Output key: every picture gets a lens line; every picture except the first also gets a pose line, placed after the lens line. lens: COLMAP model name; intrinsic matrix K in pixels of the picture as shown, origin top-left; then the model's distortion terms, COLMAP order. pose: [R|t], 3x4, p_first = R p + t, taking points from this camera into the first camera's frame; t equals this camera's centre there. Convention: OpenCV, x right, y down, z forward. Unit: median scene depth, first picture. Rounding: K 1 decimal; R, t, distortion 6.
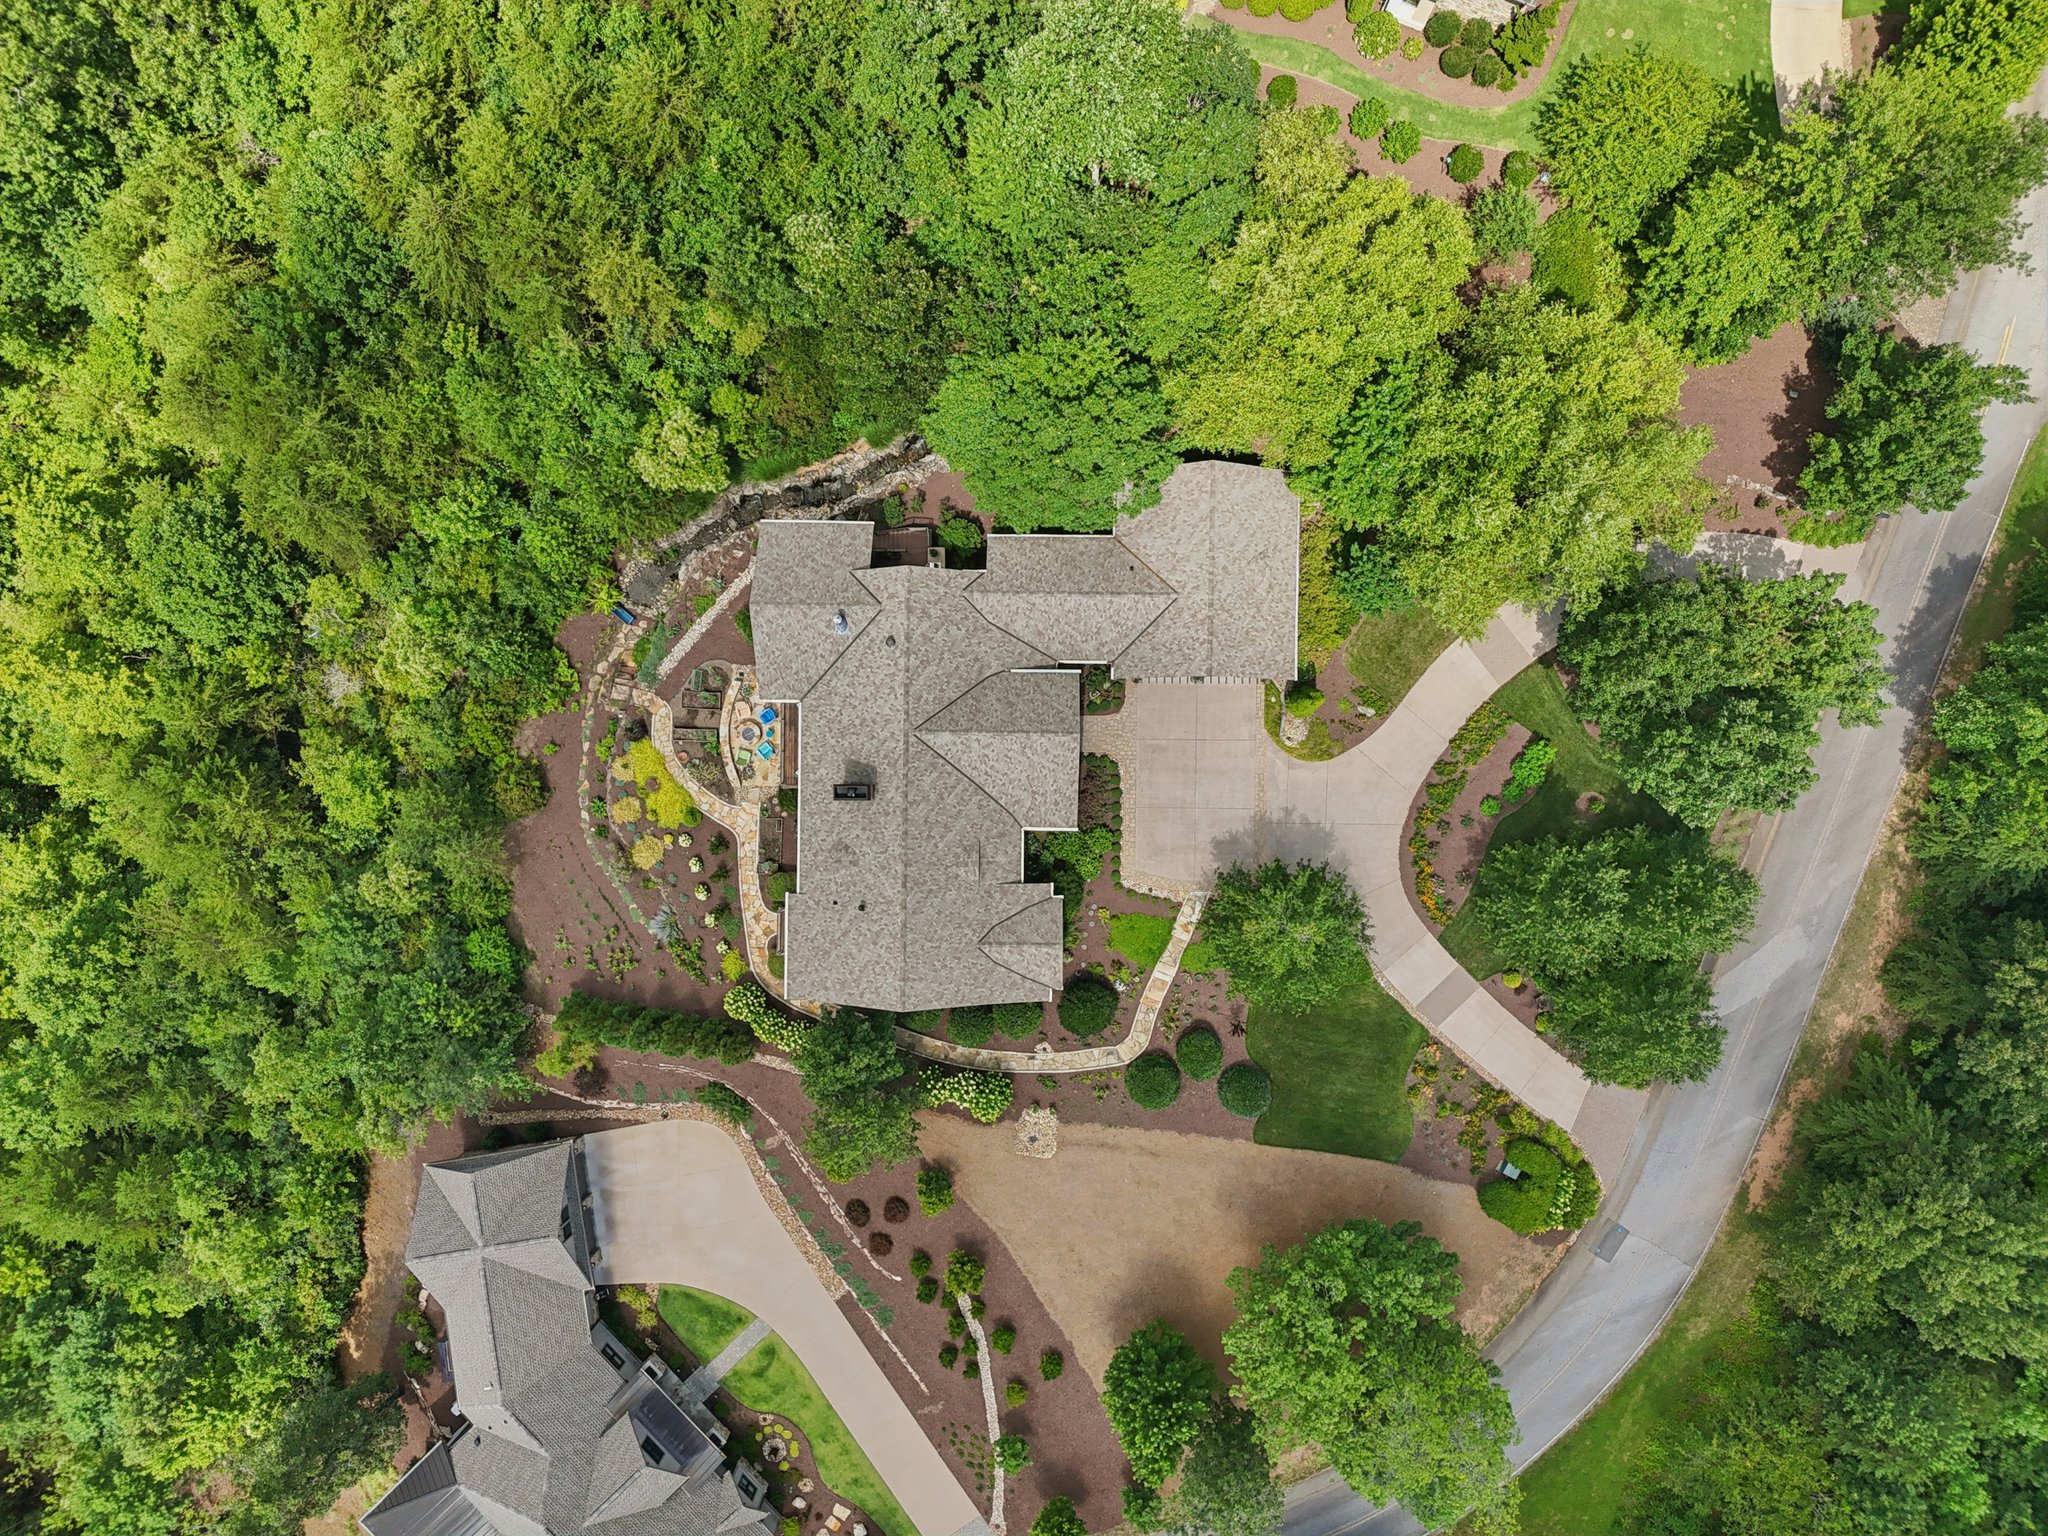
lens RADIAL K [[1532.8, 0, 1024.0], [0, 1532.8, 768.0], [0, 0, 1]] dist [0.110342, -0.104921]
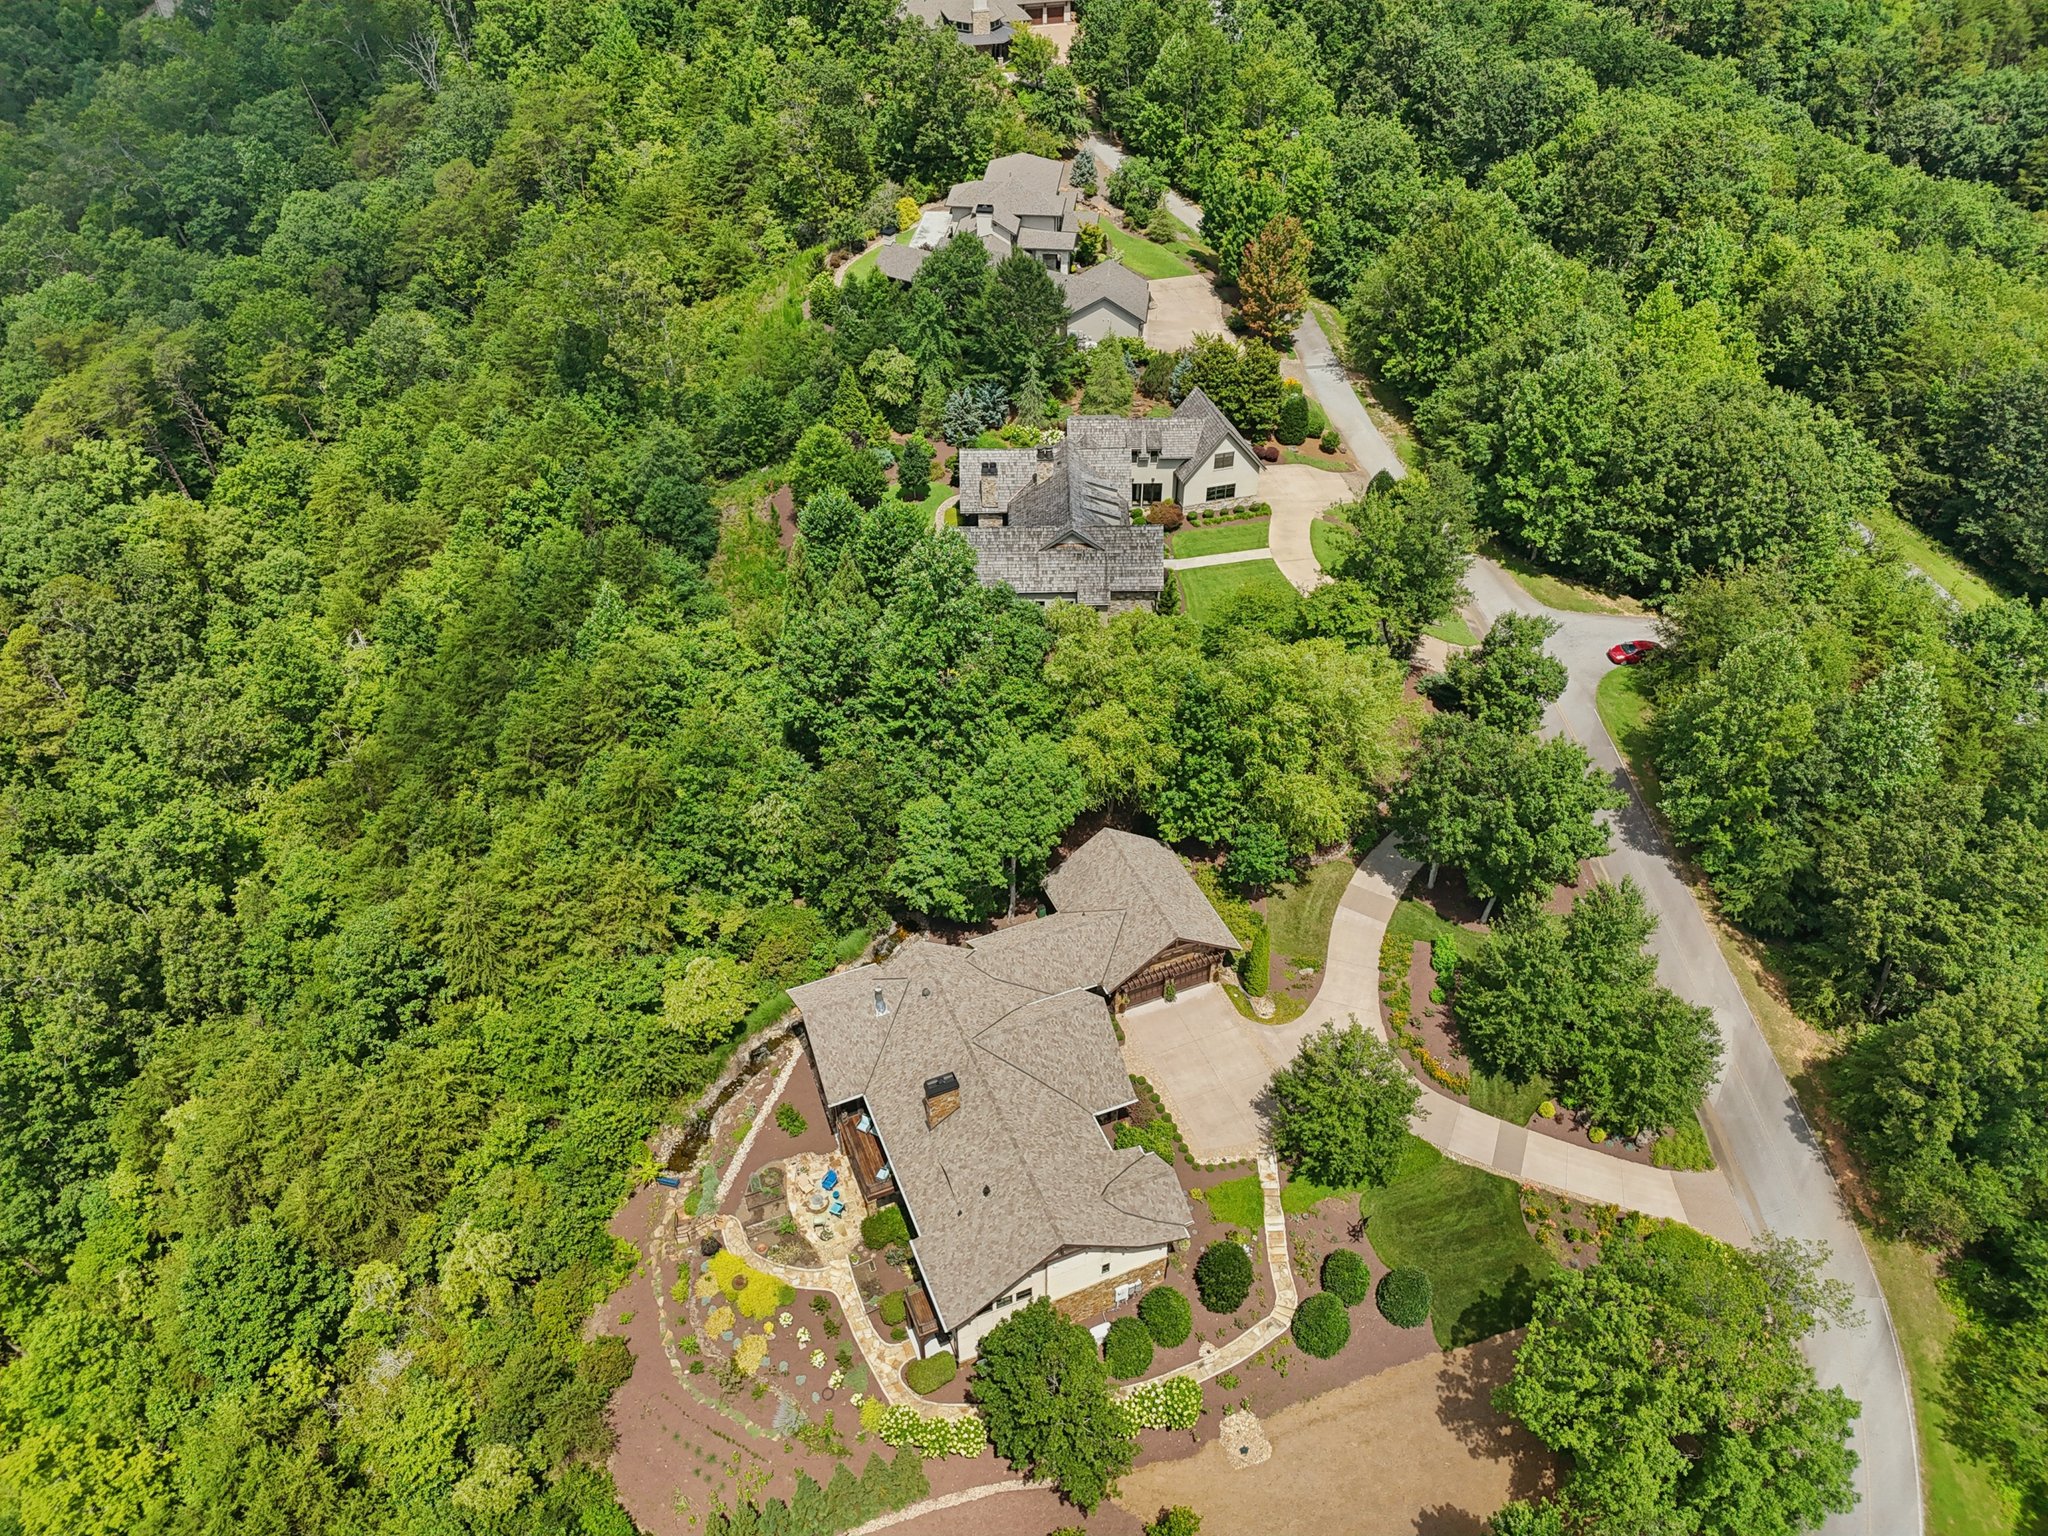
lens RADIAL K [[1519.1, 0, 1024.0], [0, 1519.1, 768.0], [0, 0, 1]] dist [0.073117, -0.047734]
pose [[0.919803, -0.253445, 0.299545, -0.284931], [0.392364, 0.600832, -0.696456, 0.580295], [-0.003463, 0.758133, 0.652090, 0.089546]]
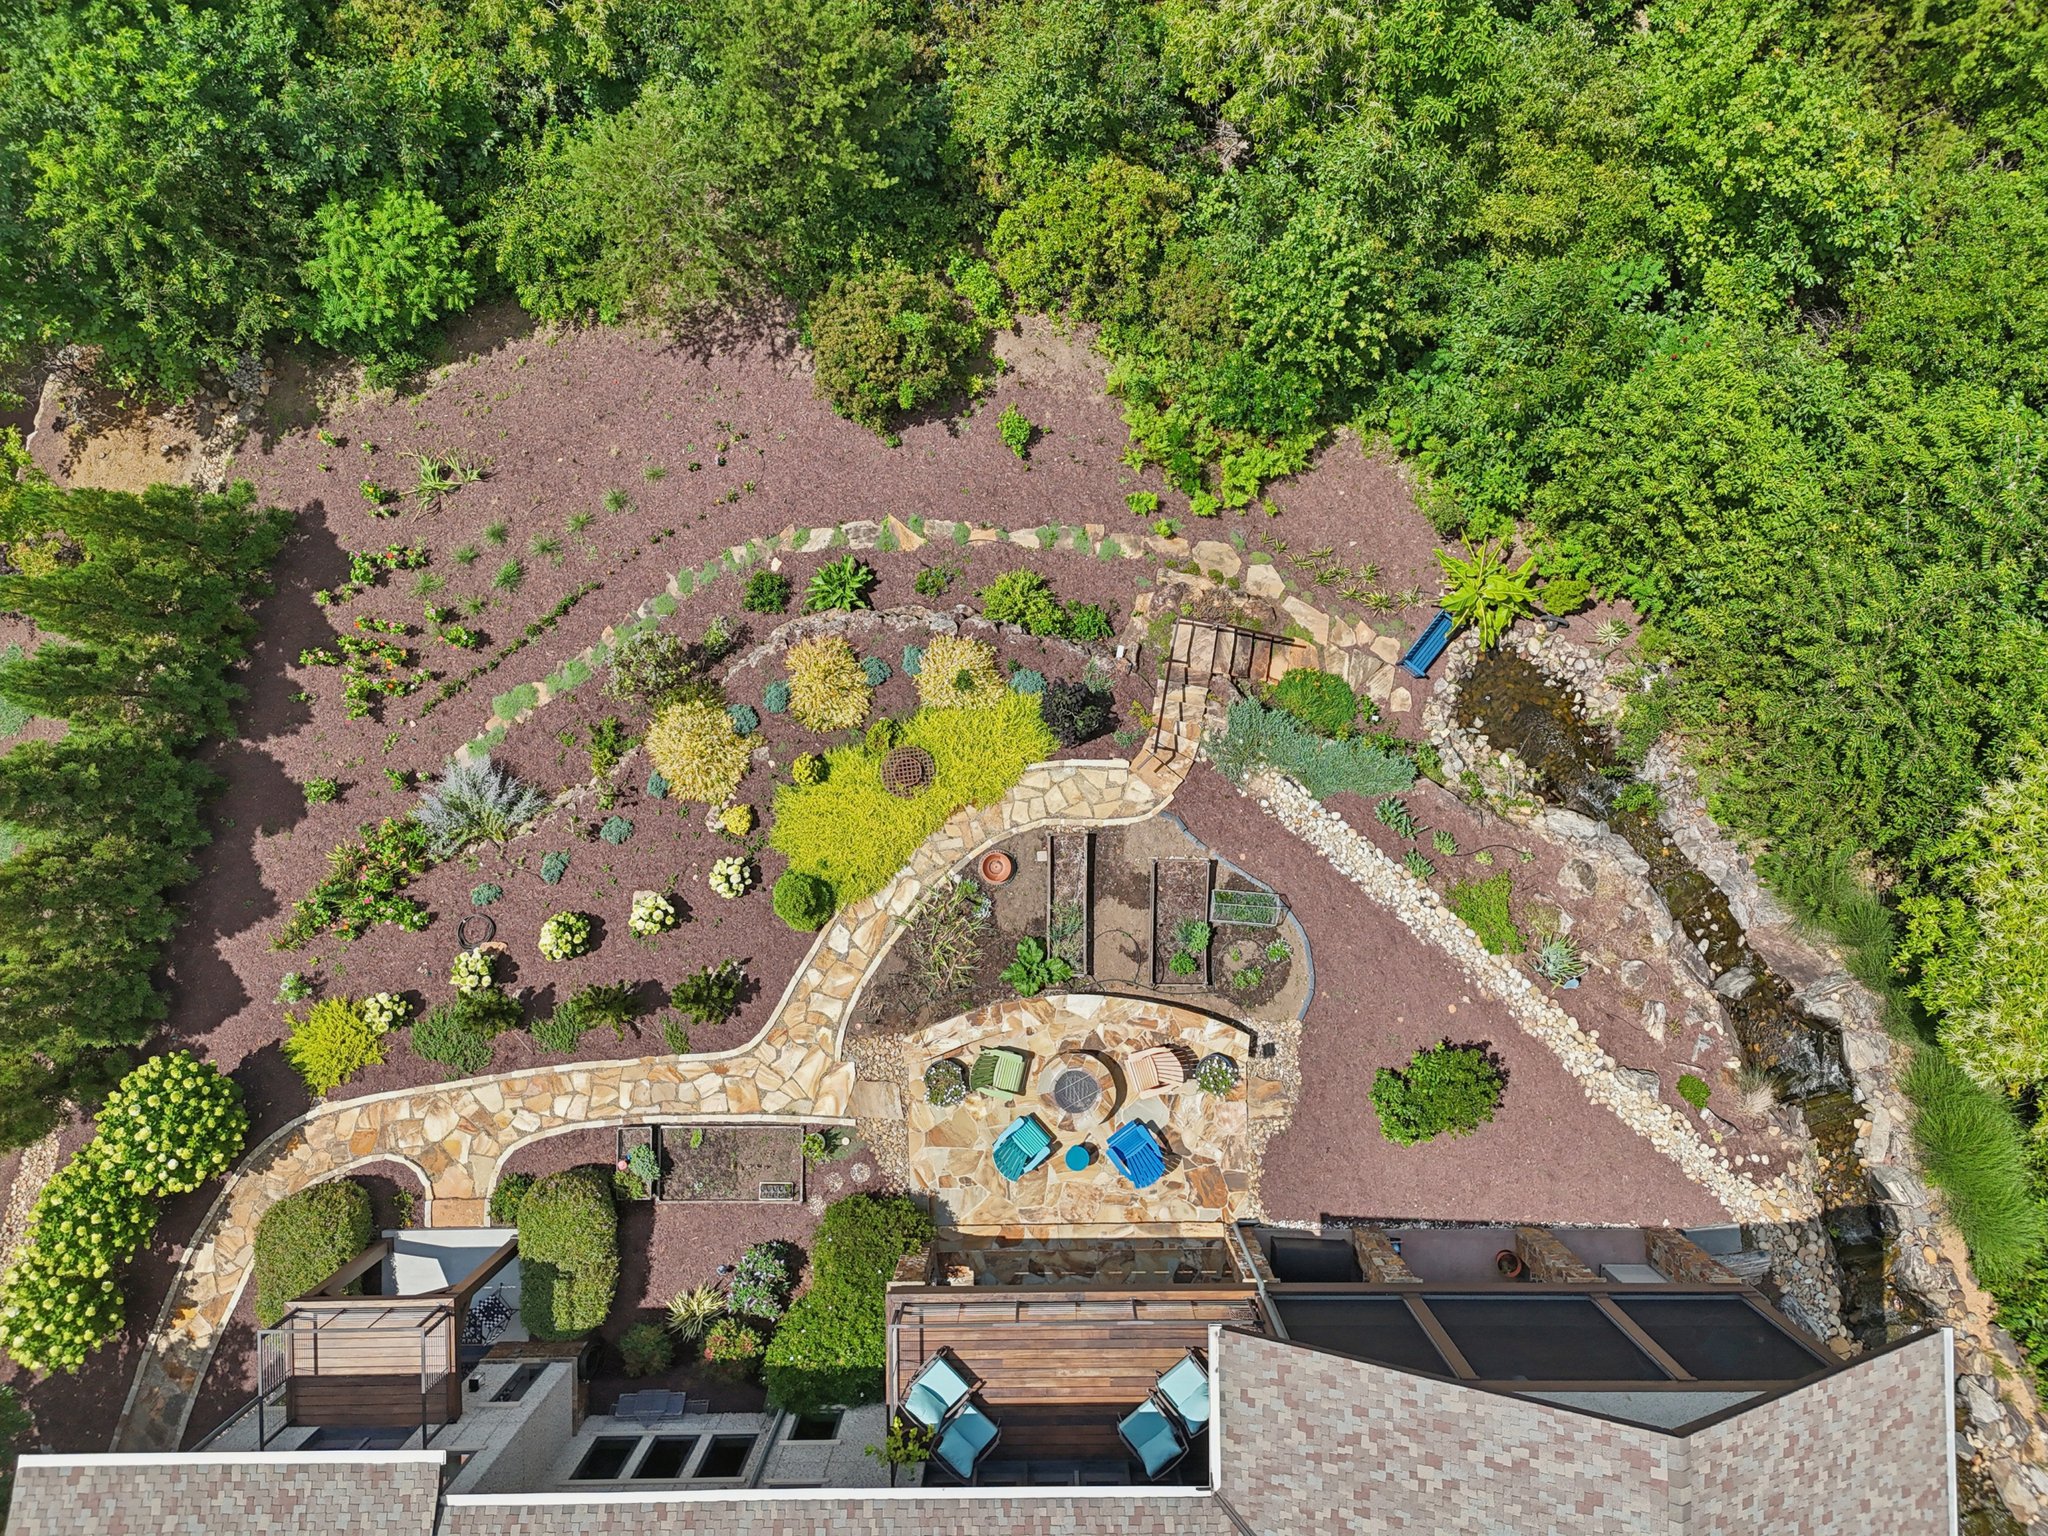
lens RADIAL K [[1519.1, 0, 1024.0], [0, 1519.1, 768.0], [0, 0, 1]] dist [0.073117, -0.047734]
pose [[0.026035, 0.999422, 0.021855, -0.247649], [-0.999564, 0.025722, 0.014481, -0.017528], [0.013911, -0.022223, 0.999656, 0.691844]]
